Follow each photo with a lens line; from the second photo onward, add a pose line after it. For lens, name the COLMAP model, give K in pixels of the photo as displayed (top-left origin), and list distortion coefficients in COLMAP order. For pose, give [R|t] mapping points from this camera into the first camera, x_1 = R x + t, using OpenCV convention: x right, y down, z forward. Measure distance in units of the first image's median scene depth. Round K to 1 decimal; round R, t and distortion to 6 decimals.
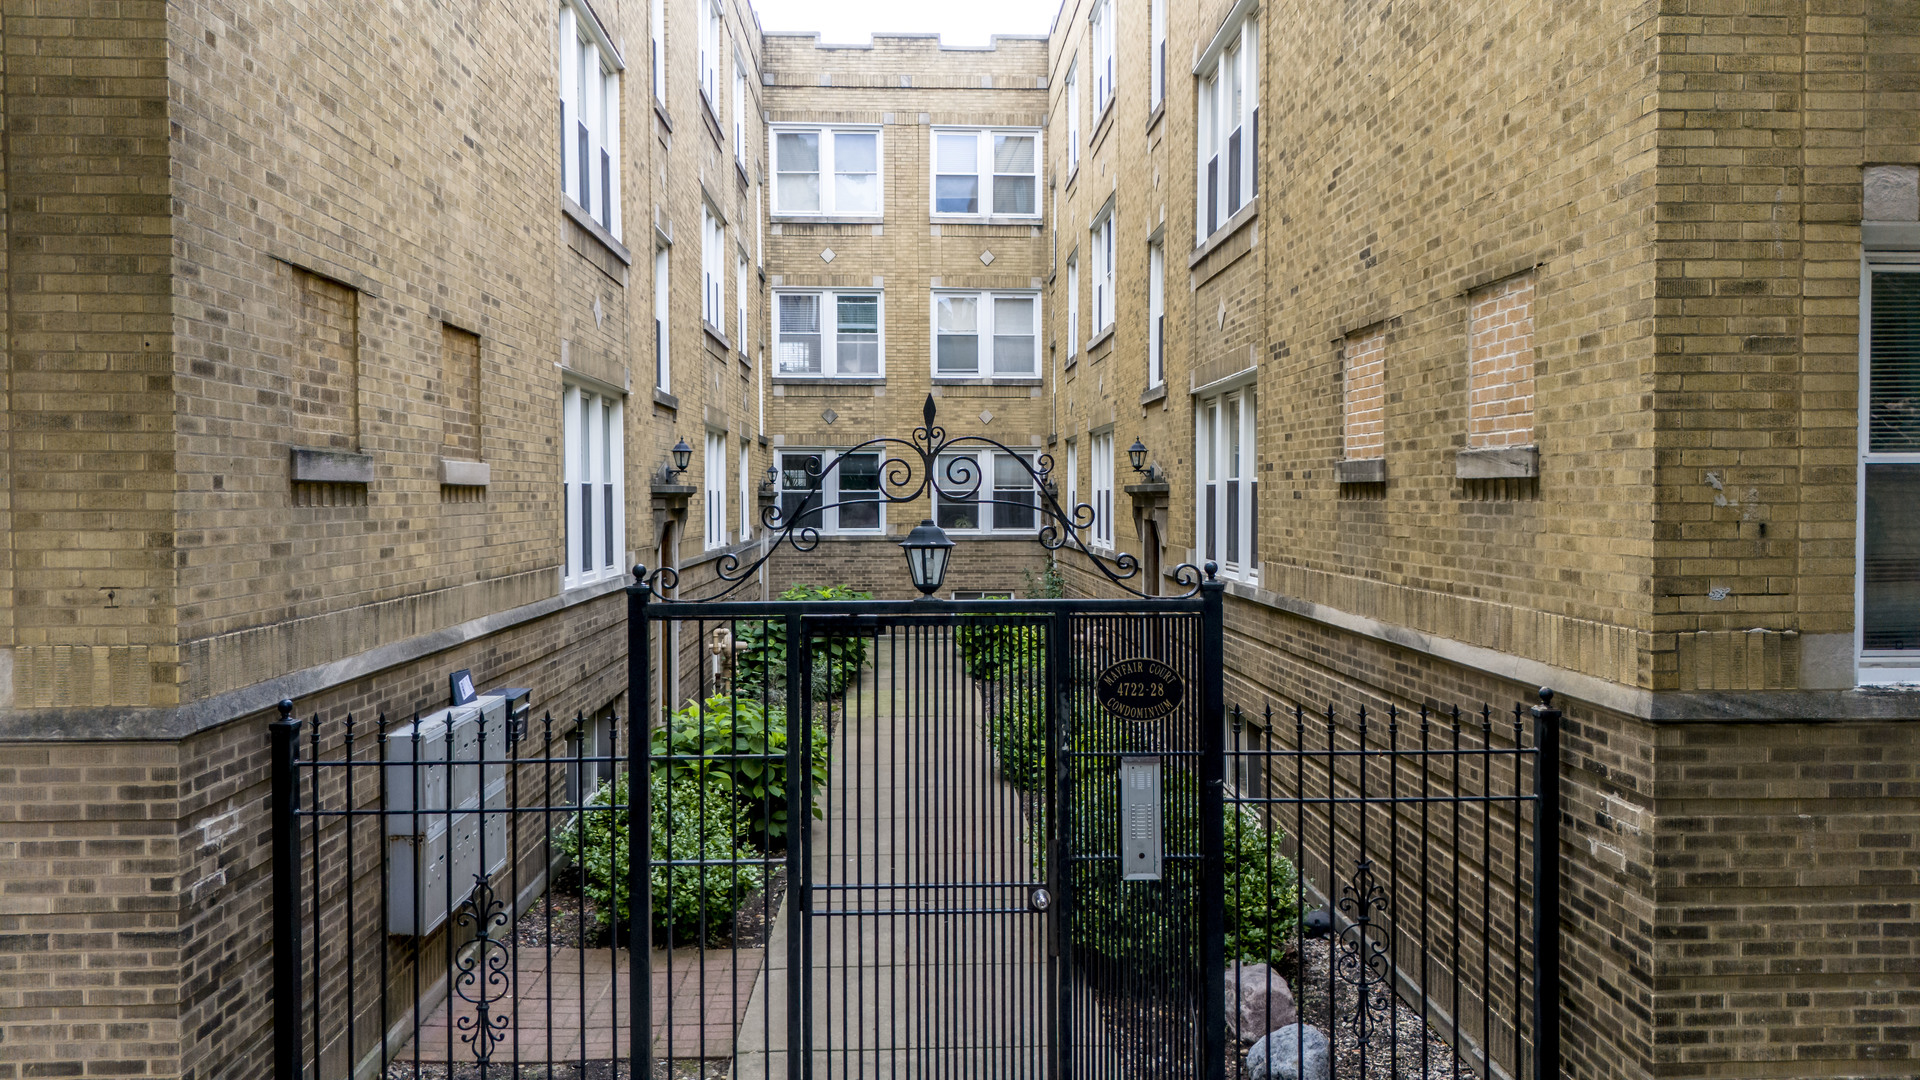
lens RADIAL K [[1405.1, 0, 957.0], [0, 1405.1, 535.3], [0, 0, 1]] dist [0.114952, -0.191239]
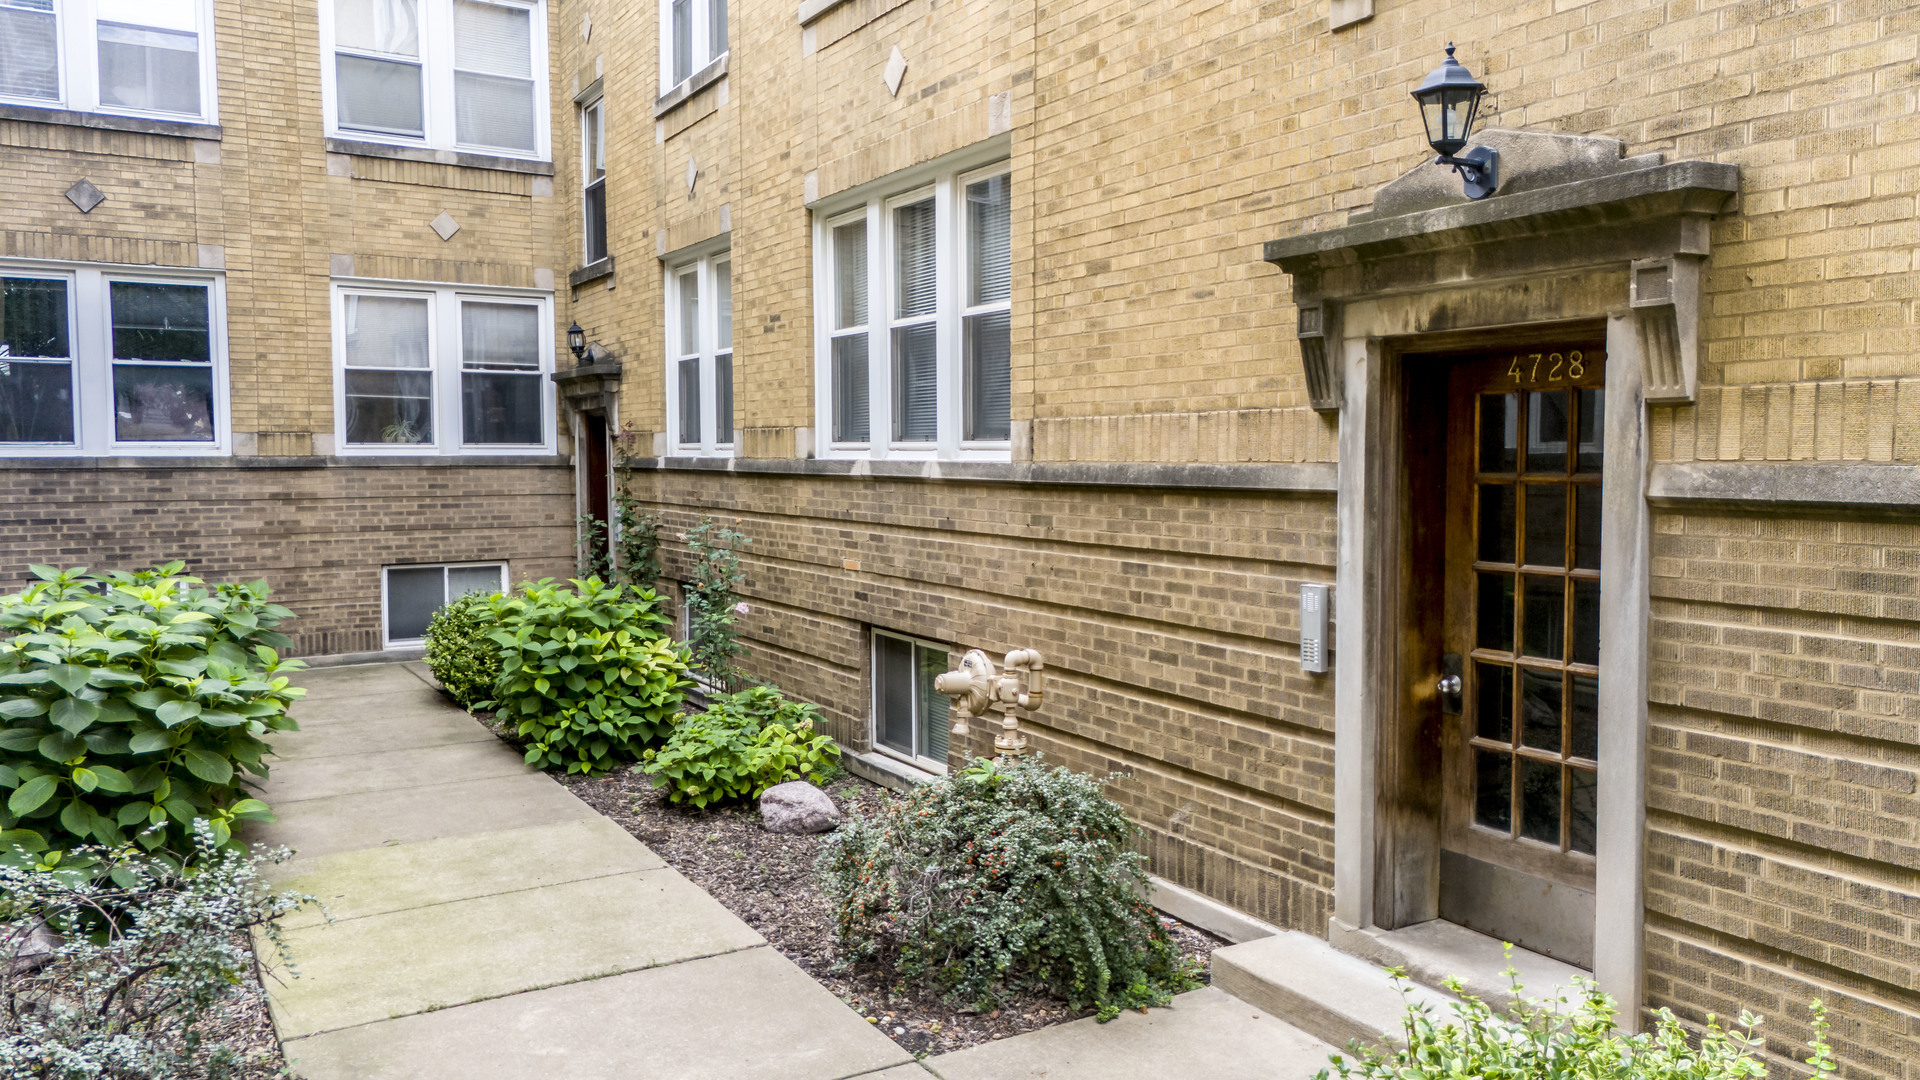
lens RADIAL K [[1412.3, 0, 960.0], [0, 1412.3, 540.0], [0, 0, 1]] dist [0.034532, -0.029949]
pose [[0.879144, -0.027726, 0.475749, -0.128297], [0.010916, 0.999216, 0.038061, 0.025914], [-0.476432, -0.028268, 0.878757, 0.909020]]
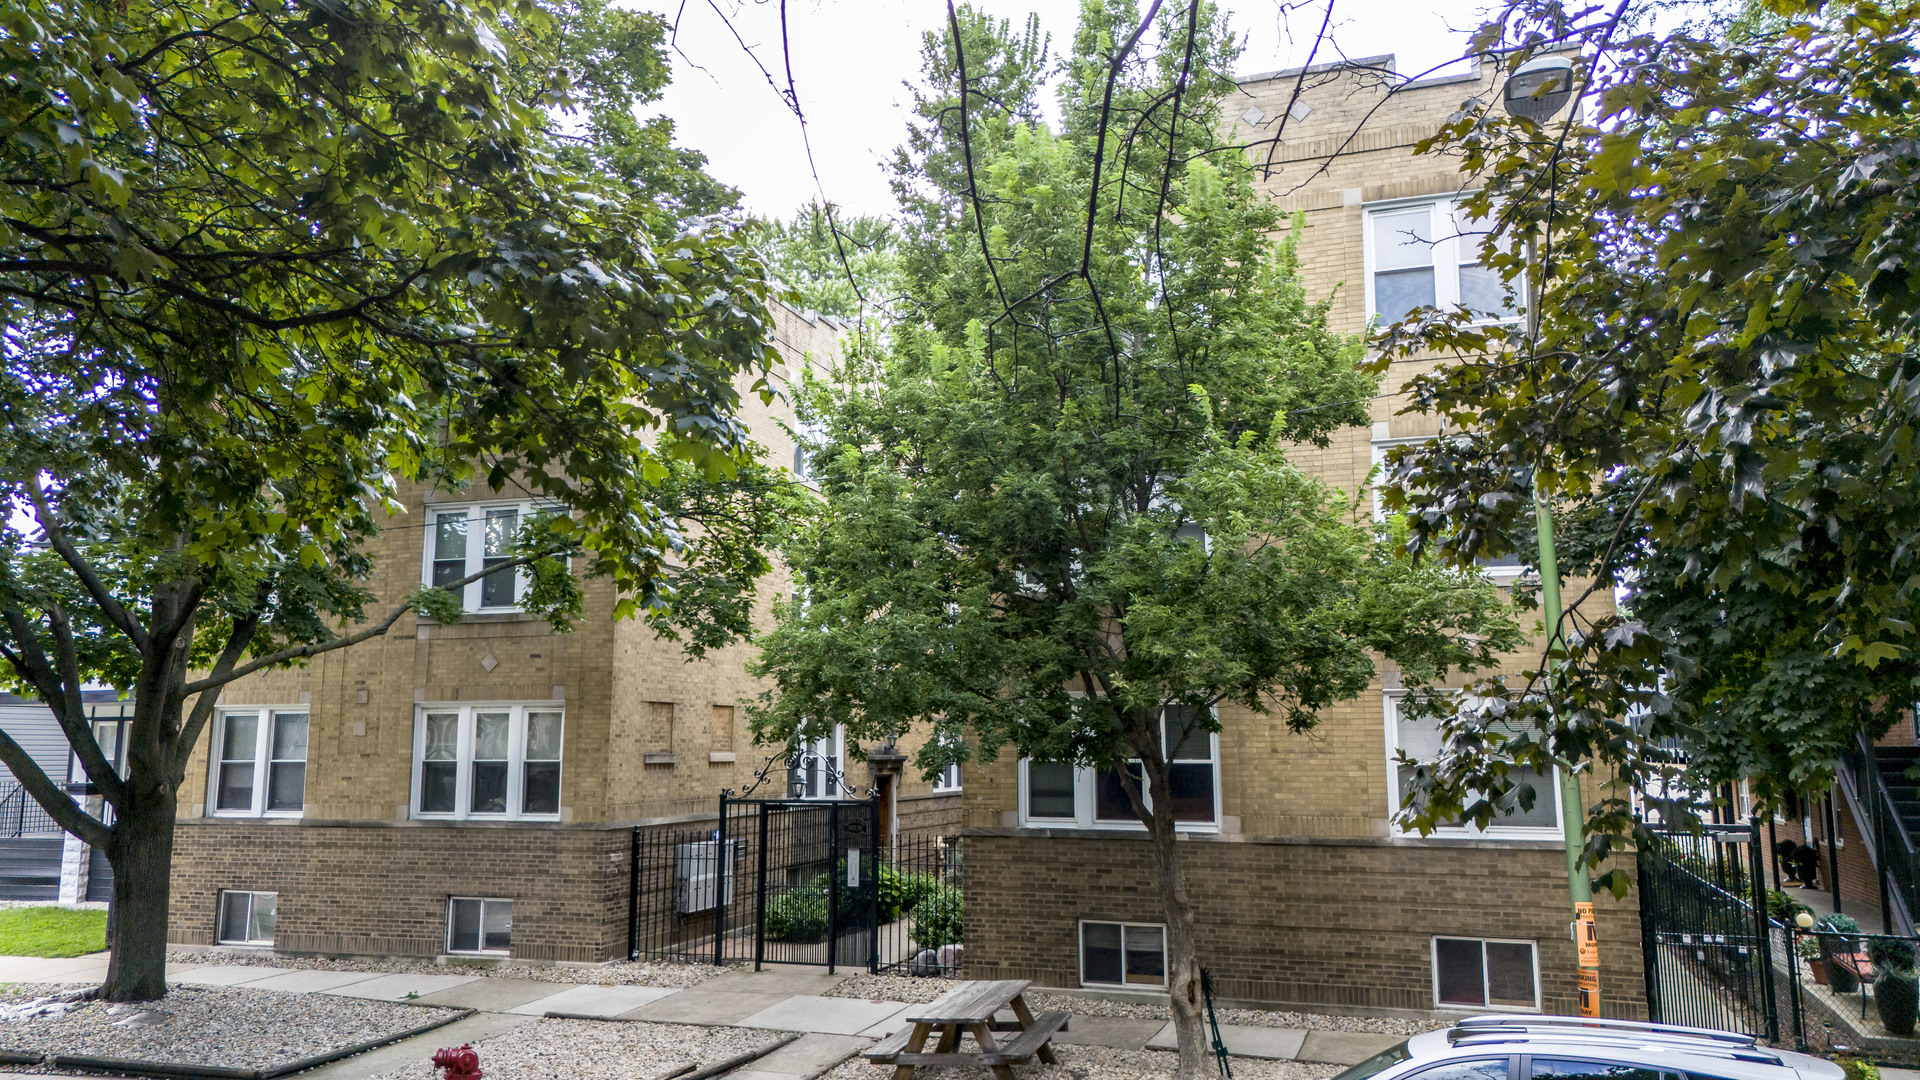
lens RADIAL K [[1405.1, 0, 957.0], [0, 1405.1, 535.3], [0, 0, 1]] dist [0.114952, -0.191239]
pose [[0.932227, -0.050891, -0.358278, 0.695743], [-0.013907, 0.984293, -0.175996, 0.005585], [0.361607, 0.169051, 0.916876, -0.918636]]
